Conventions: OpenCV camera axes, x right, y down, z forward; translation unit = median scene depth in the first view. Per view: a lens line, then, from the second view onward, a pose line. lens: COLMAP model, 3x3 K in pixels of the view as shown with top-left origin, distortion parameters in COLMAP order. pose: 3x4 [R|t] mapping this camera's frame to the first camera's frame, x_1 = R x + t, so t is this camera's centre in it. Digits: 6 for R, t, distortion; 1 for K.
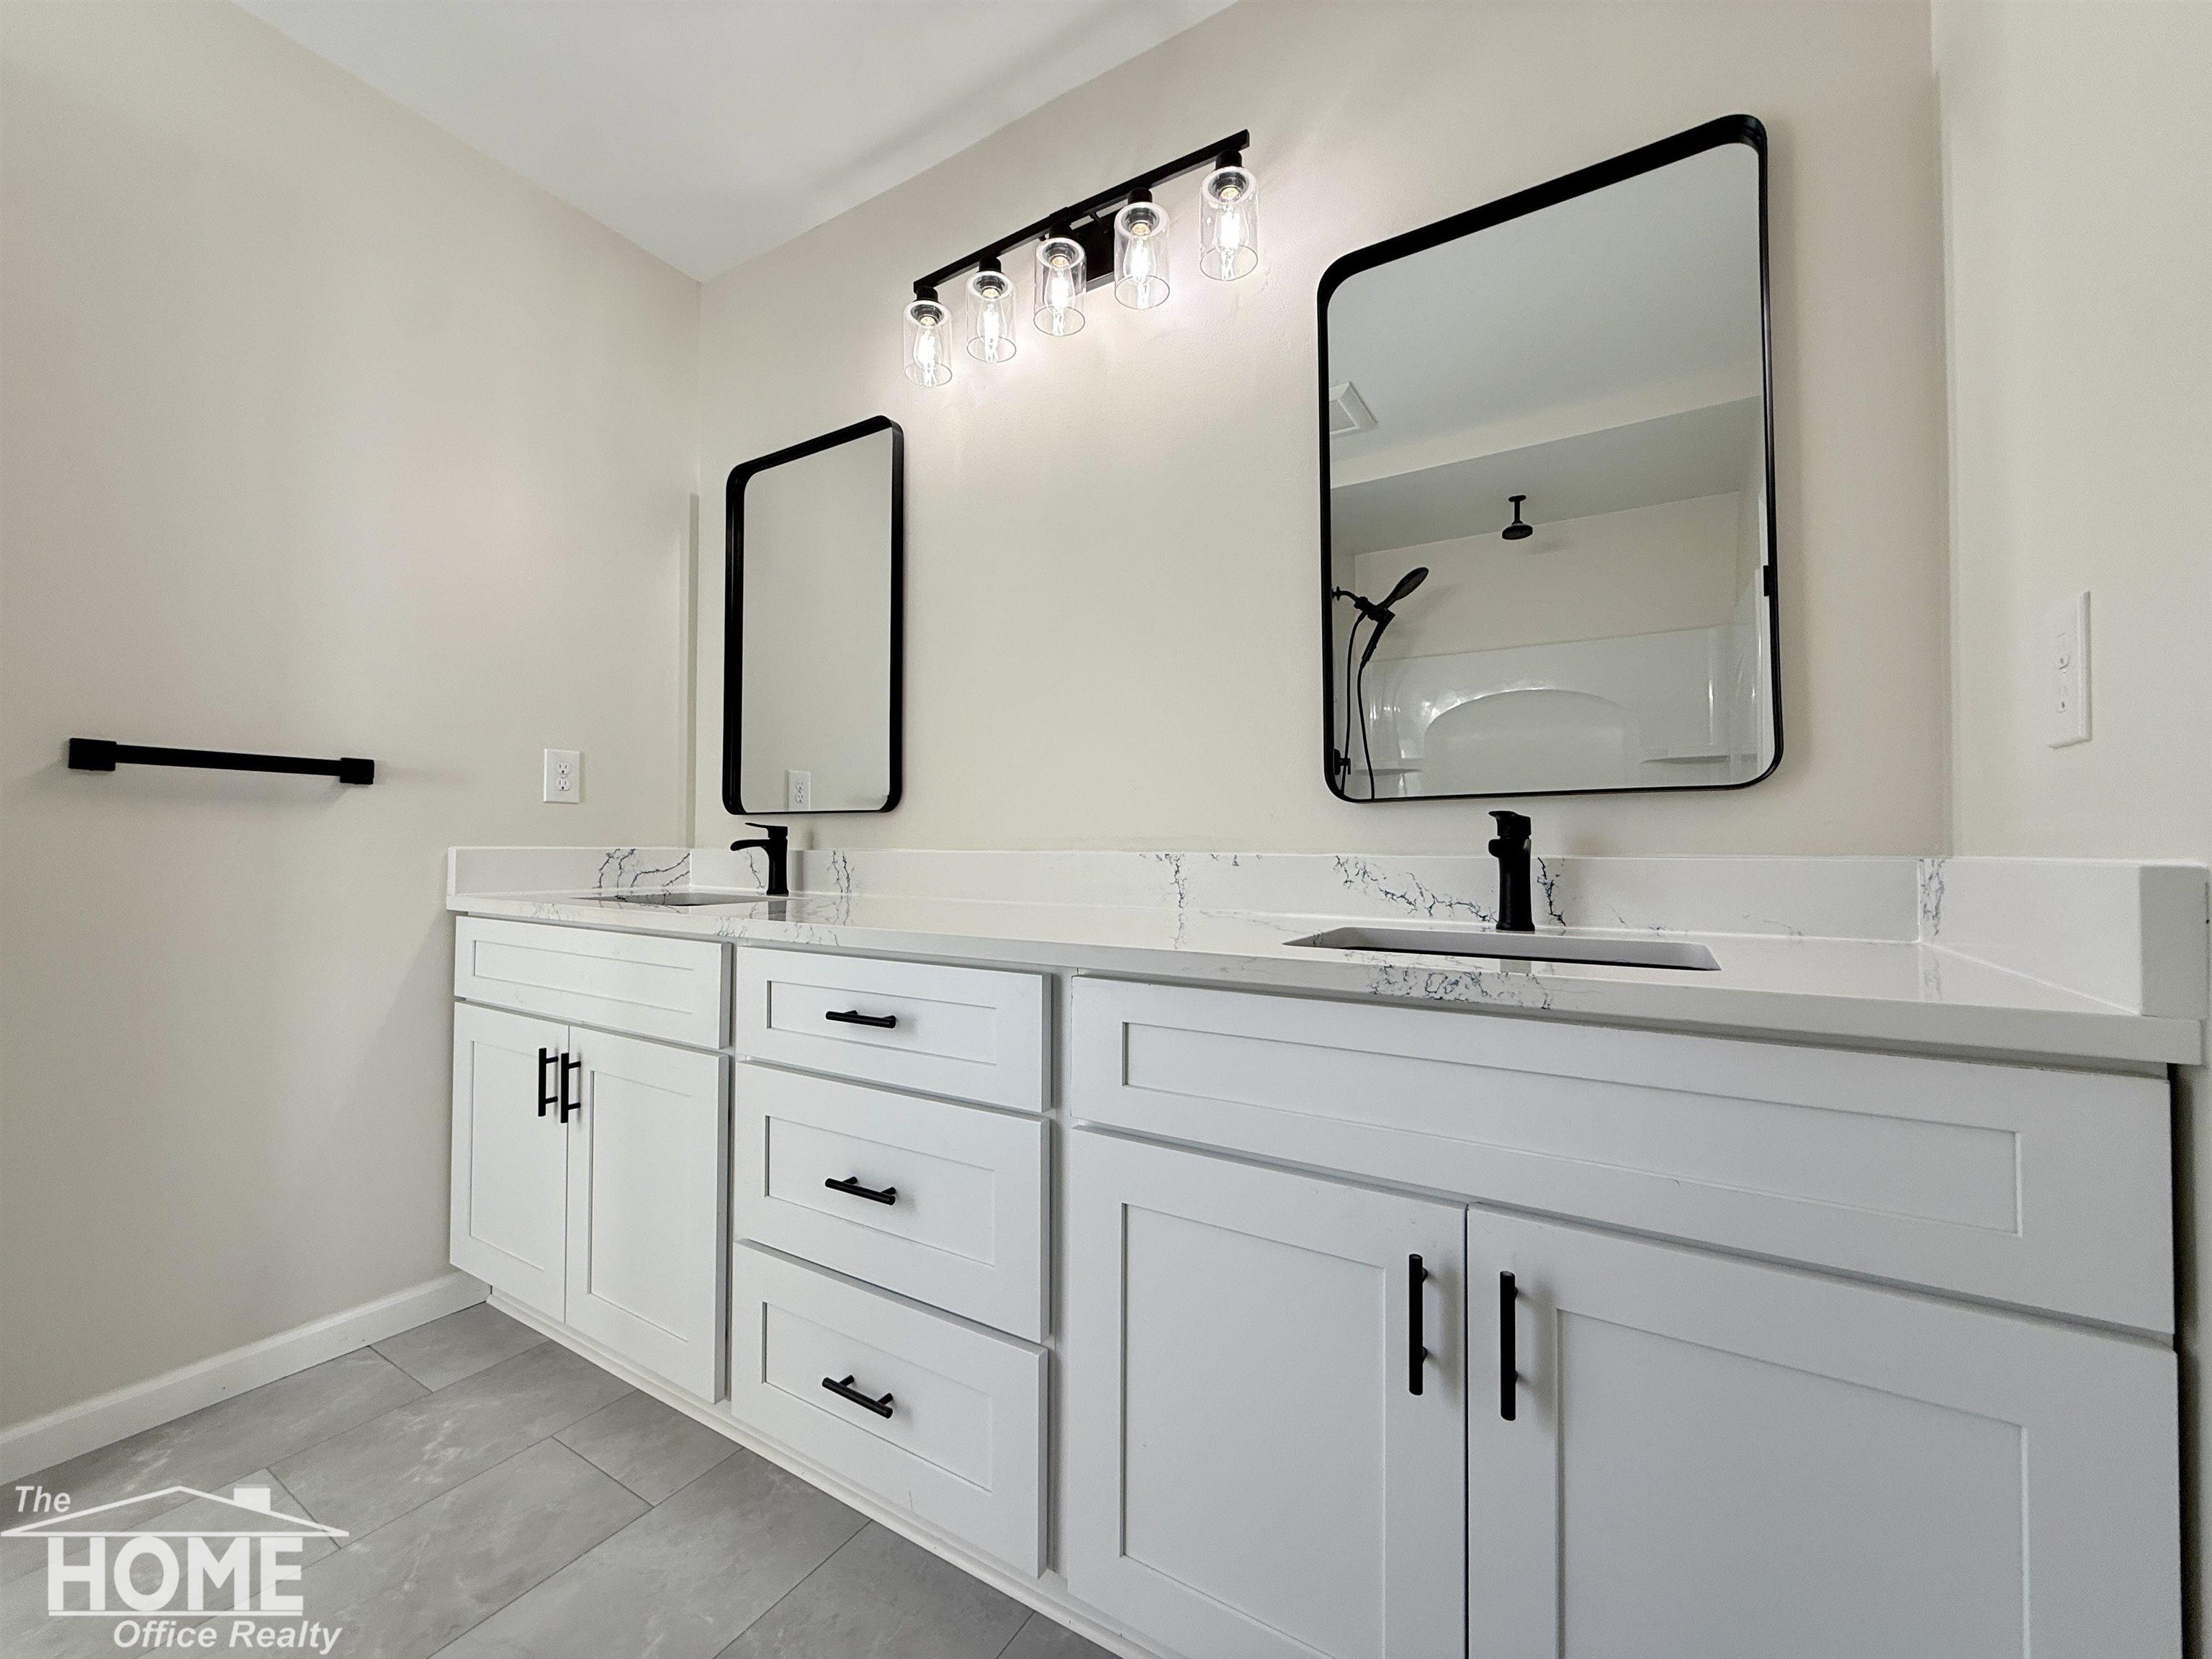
lens RADIAL K [[878.4, 0, 1106.8], [0, 878.4, 830.8], [0, 0, 1]] dist [-0.000298, -0.000358]
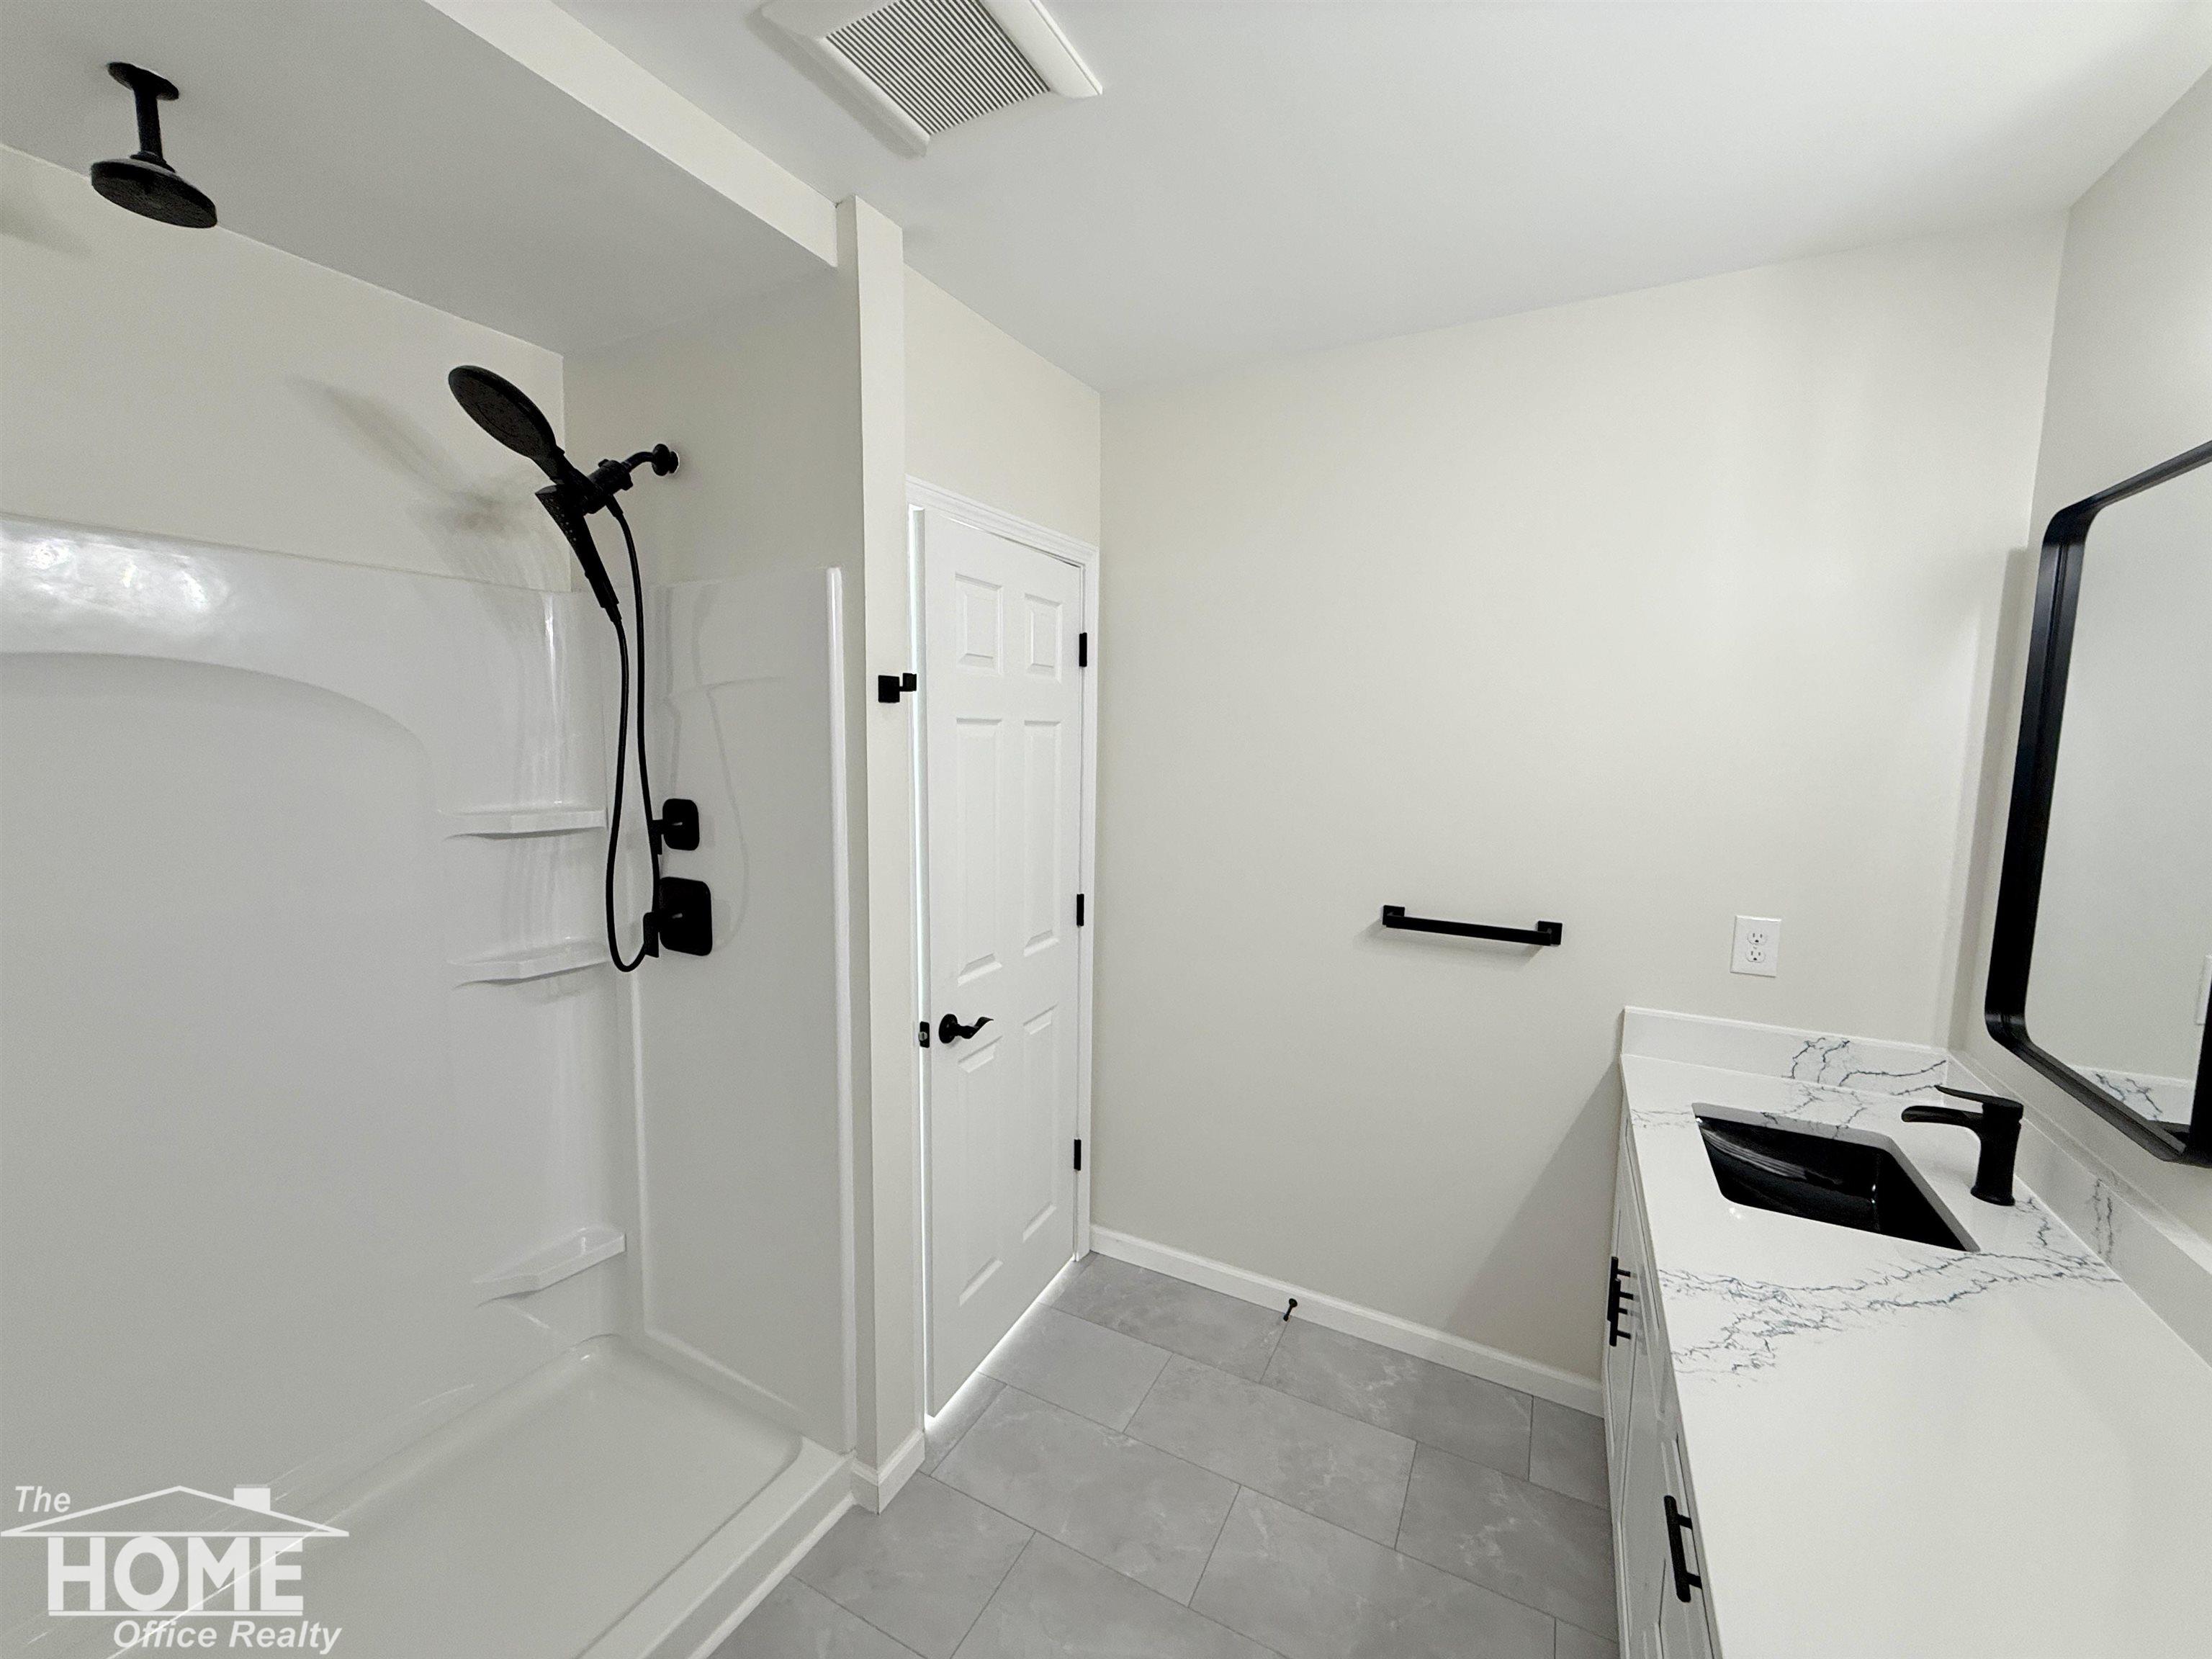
lens RADIAL K [[878.4, 0, 1106.8], [0, 878.4, 830.8], [0, 0, 1]] dist [-0.000298, -0.000358]
pose [[0.057058, 0.104273, -0.992911, 0.268447], [0.008001, 0.994451, 0.104895, -0.343112], [0.998339, -0.013930, 0.055907, 0.361746]]
